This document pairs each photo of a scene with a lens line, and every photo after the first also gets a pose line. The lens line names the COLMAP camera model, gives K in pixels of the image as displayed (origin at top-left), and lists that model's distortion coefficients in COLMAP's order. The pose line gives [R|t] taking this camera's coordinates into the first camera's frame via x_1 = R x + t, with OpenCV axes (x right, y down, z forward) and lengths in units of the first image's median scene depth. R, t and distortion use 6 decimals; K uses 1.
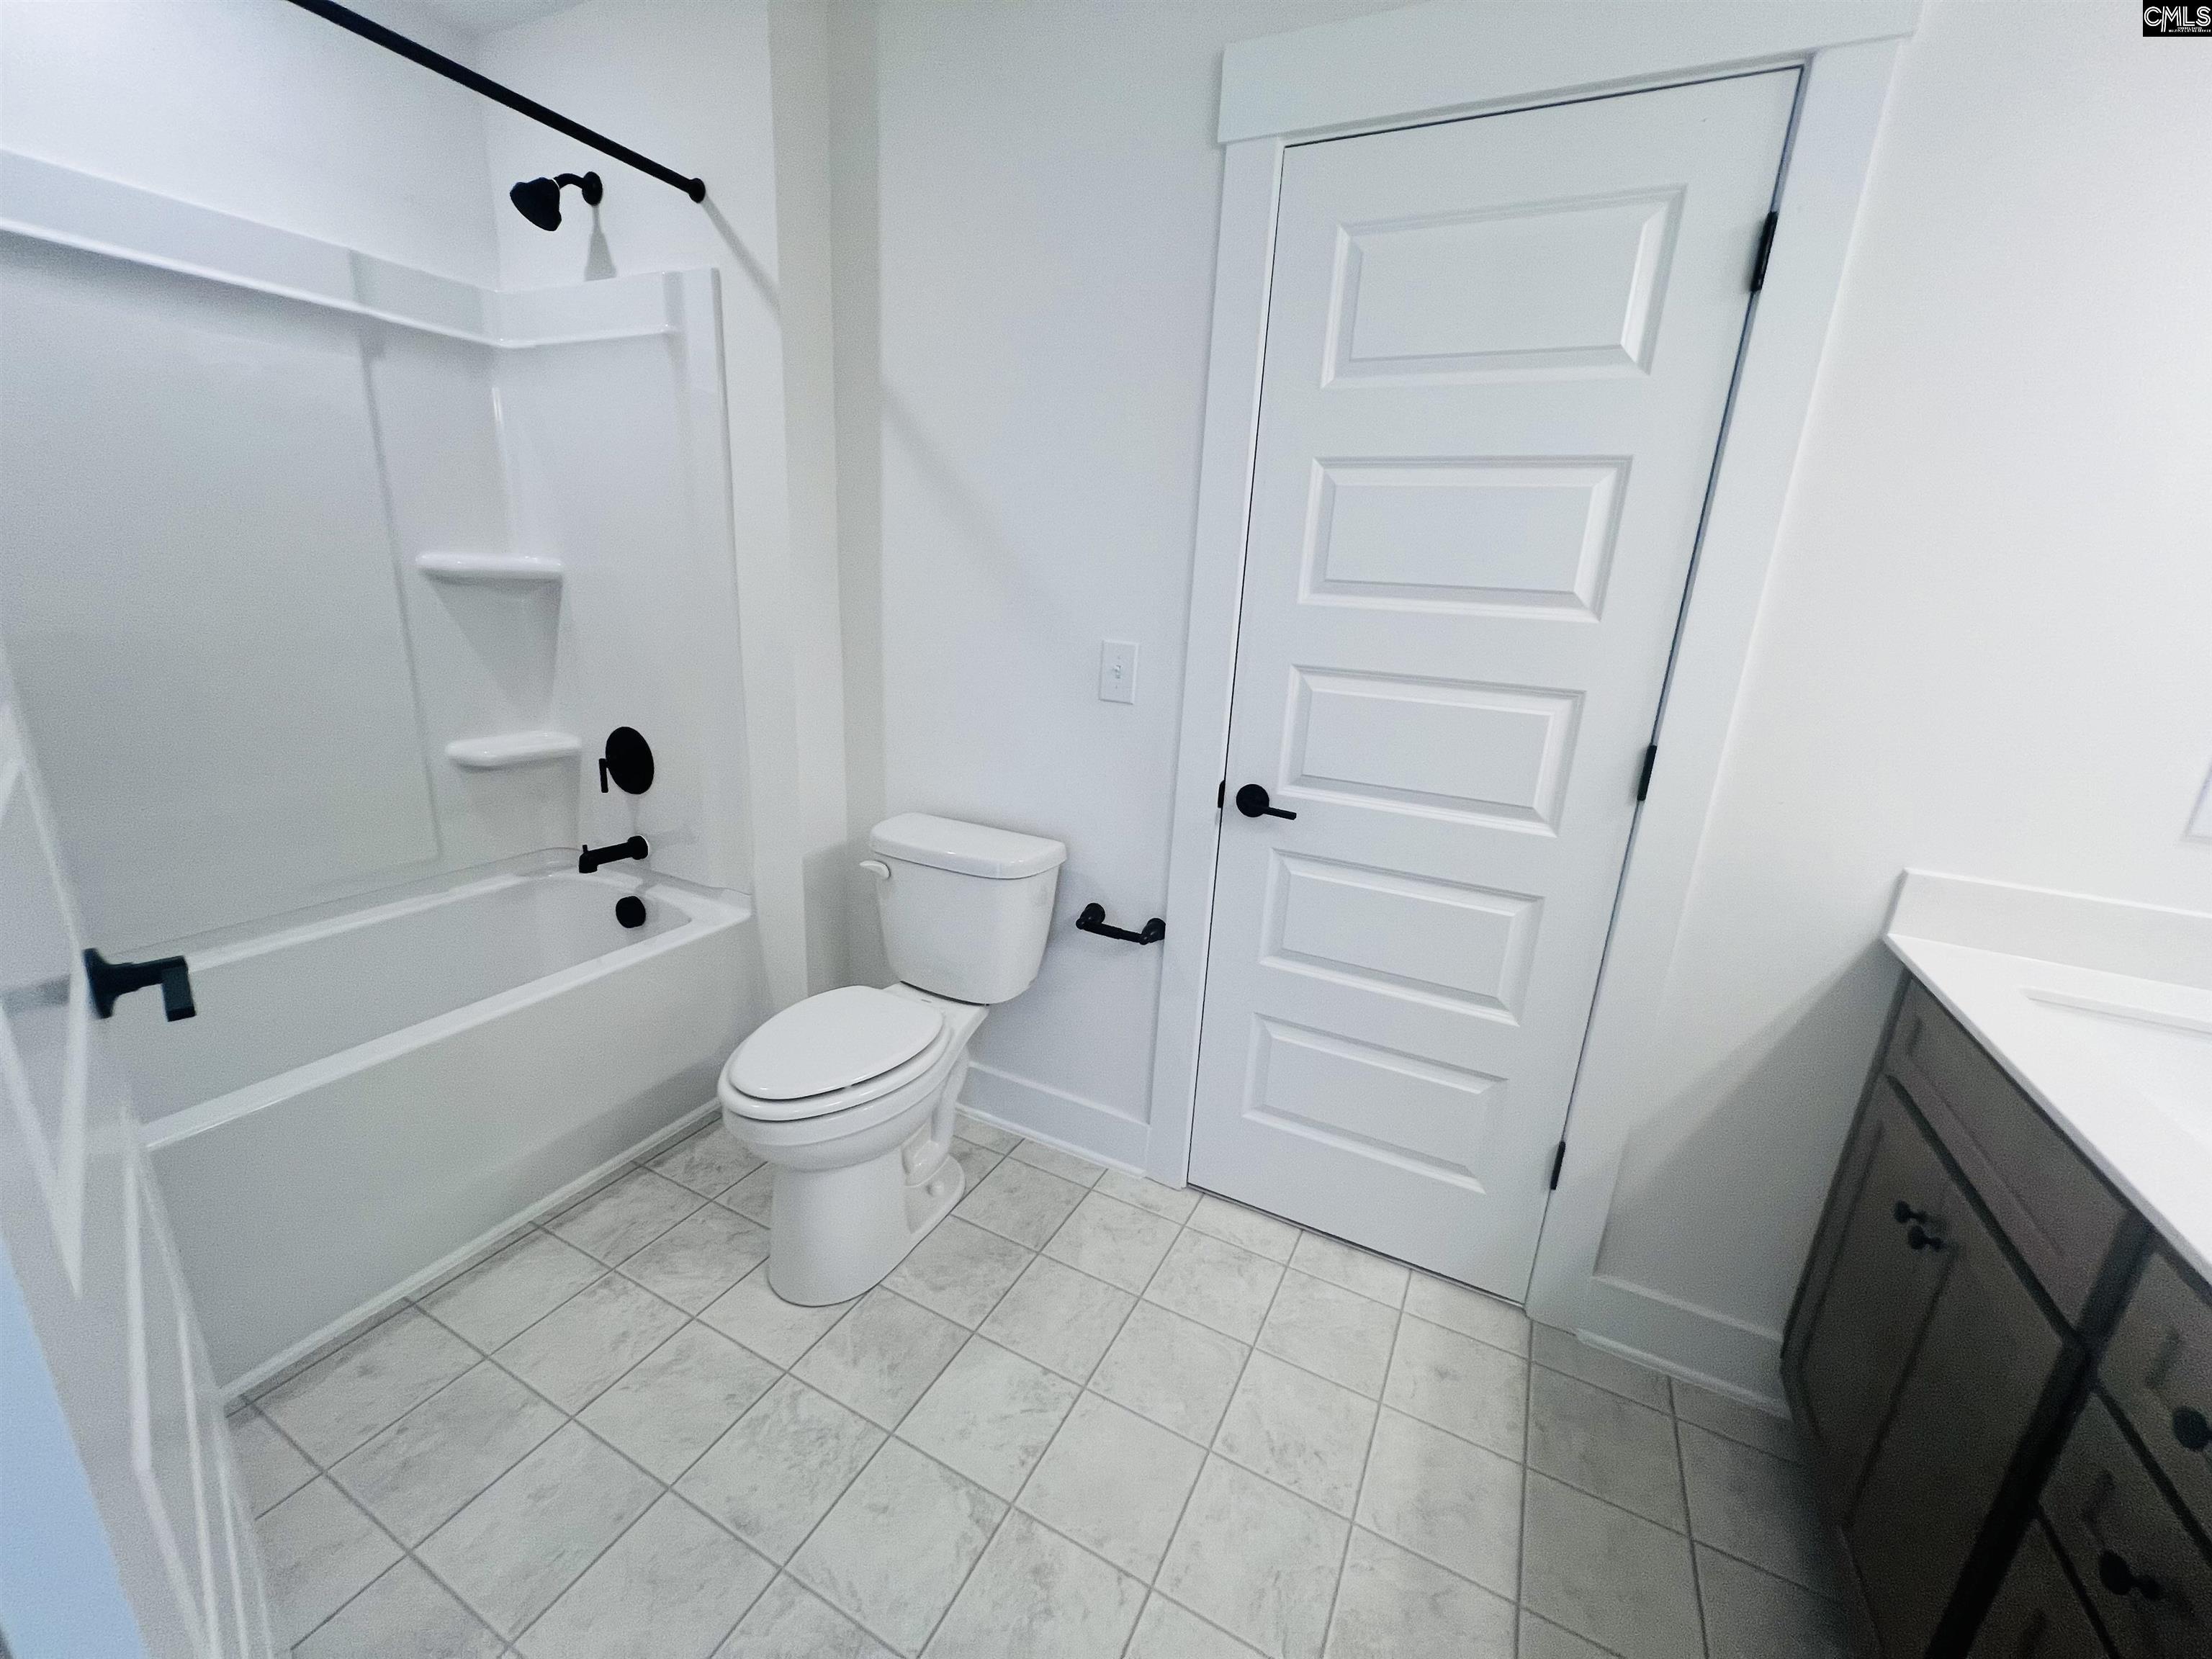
lens RADIAL K [[871.2, 0, 1106.0], [0, 871.2, 829.5], [0, 0, 1]] dist [0.000016, -0.000072]
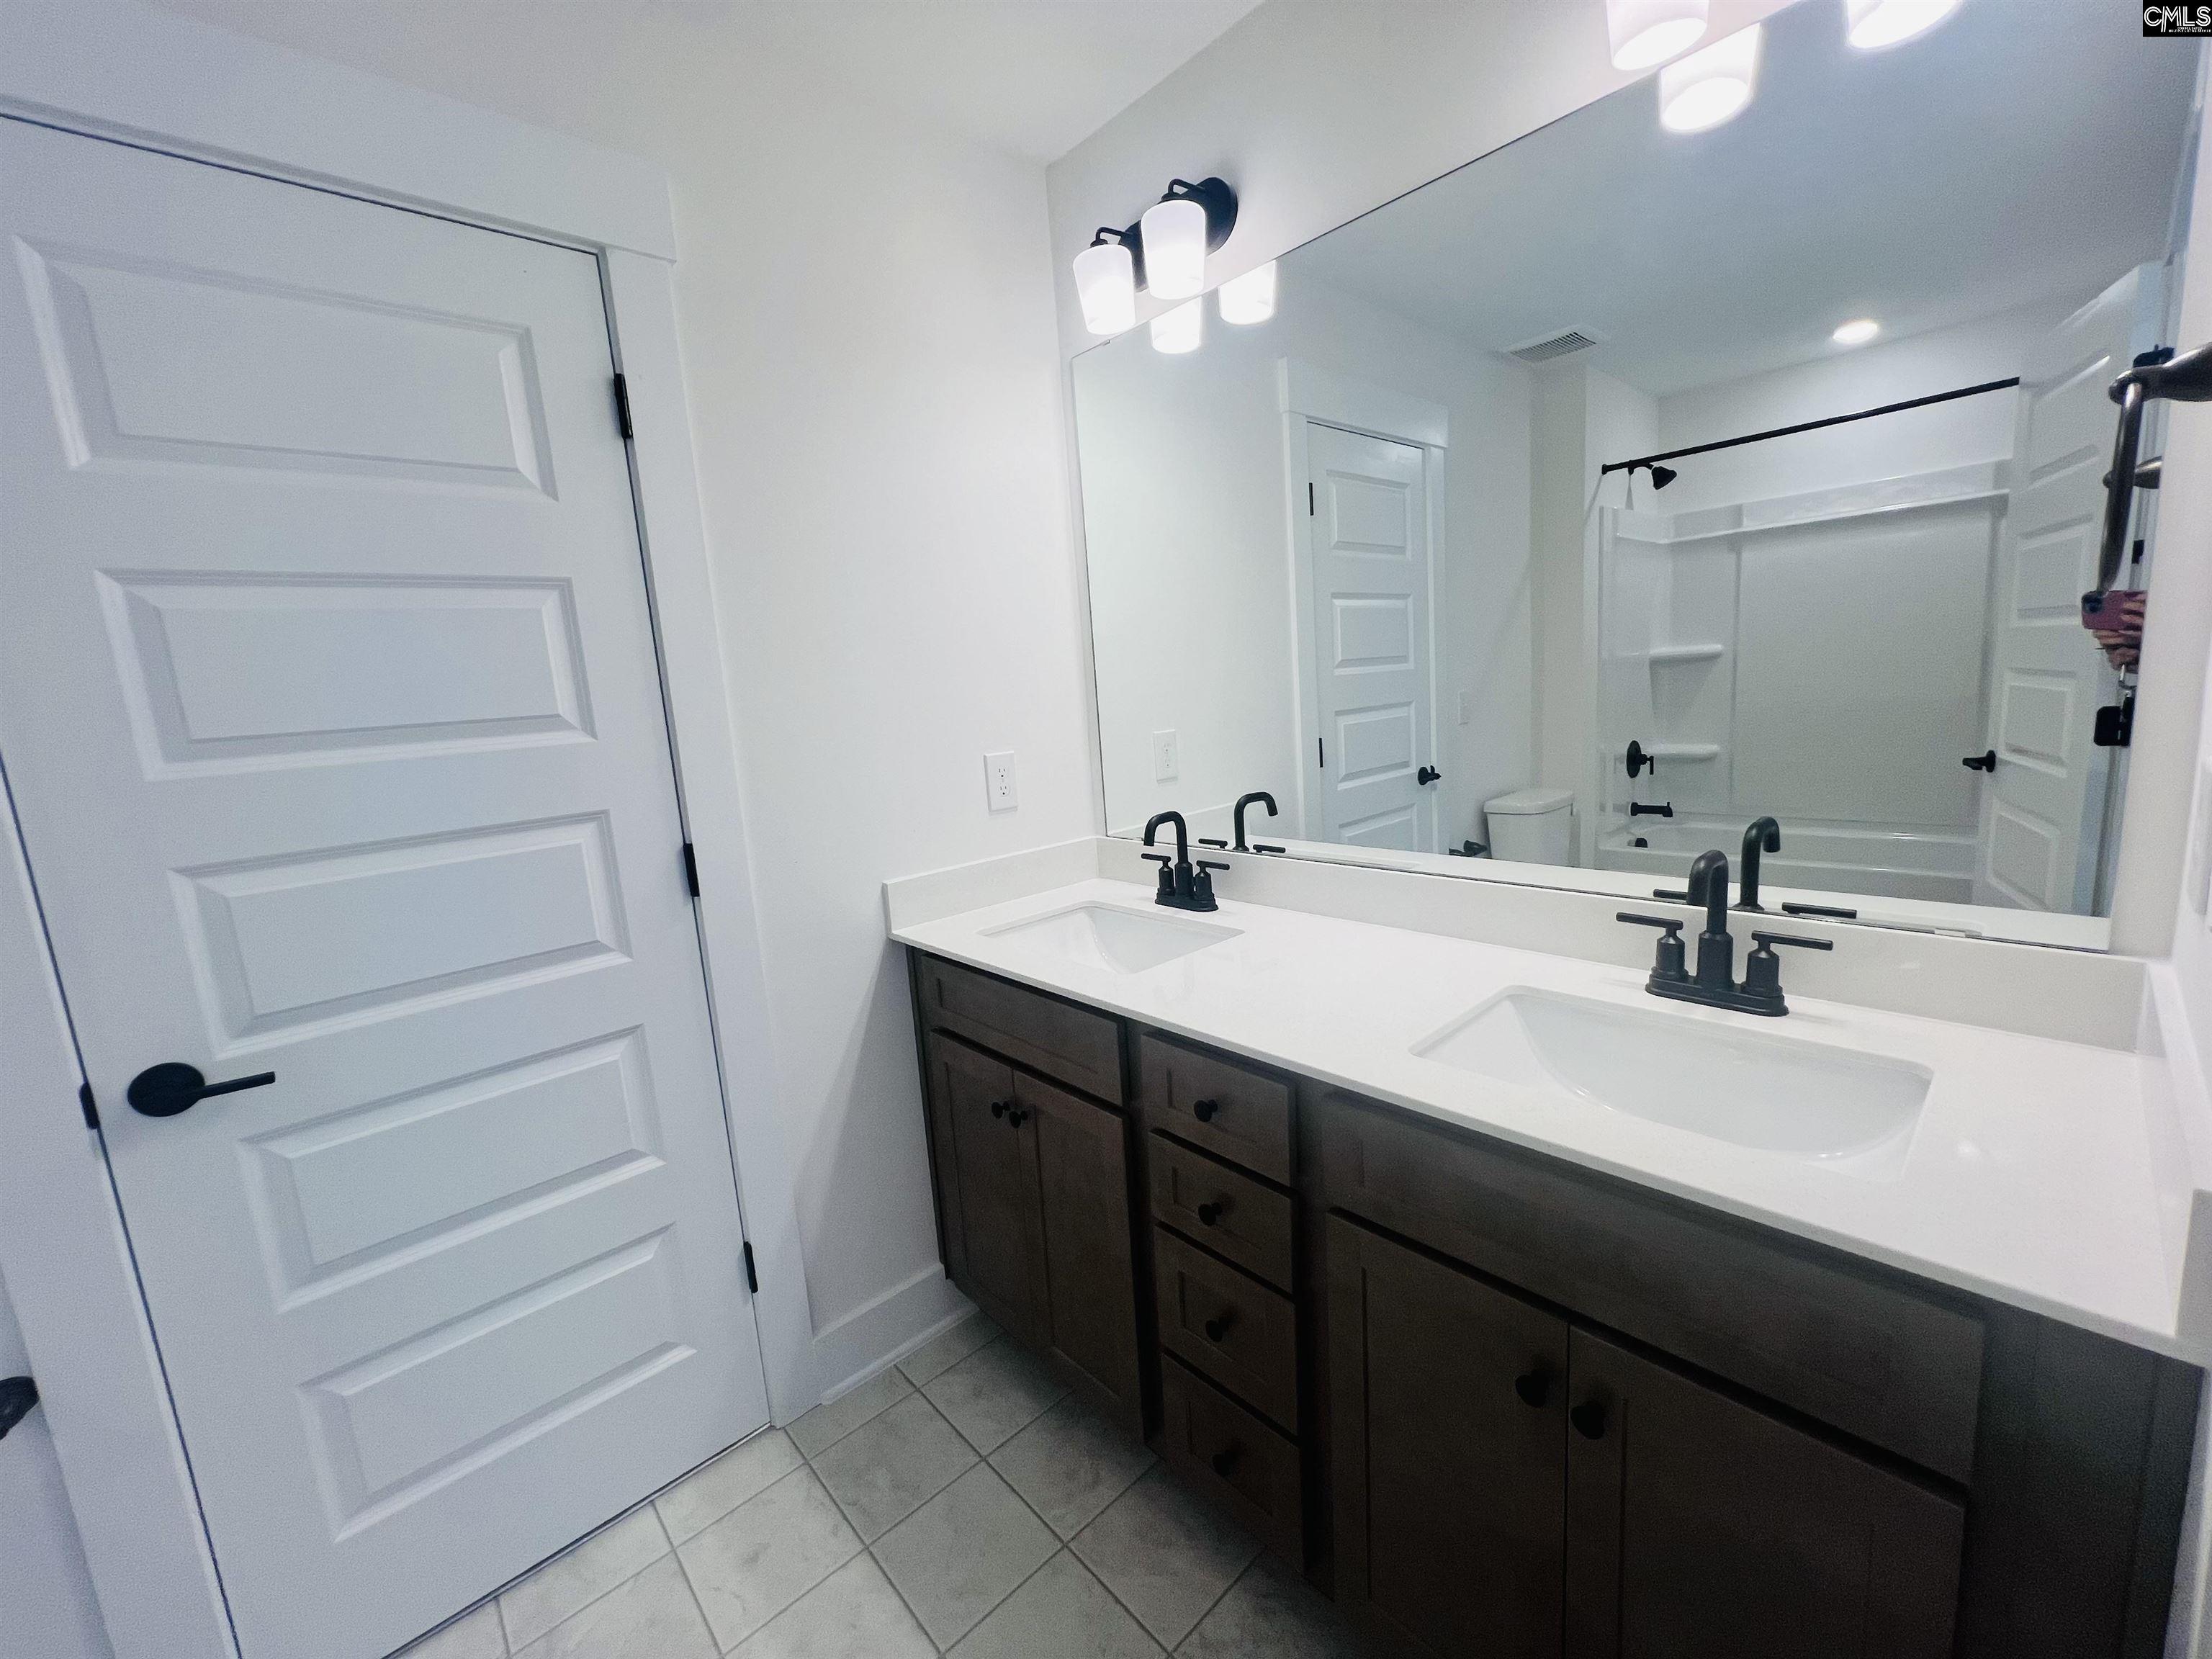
lens RADIAL K [[881.1, 0, 1106.0], [0, 881.1, 829.5], [0, 0, 1]] dist [0.002490, 0.000125]
pose [[0.360890, -0.234486, 0.902649, -0.133350], [0.346487, 0.932310, 0.103661, -0.044605], [-0.865855, 0.275346, 0.417707, 0.106442]]
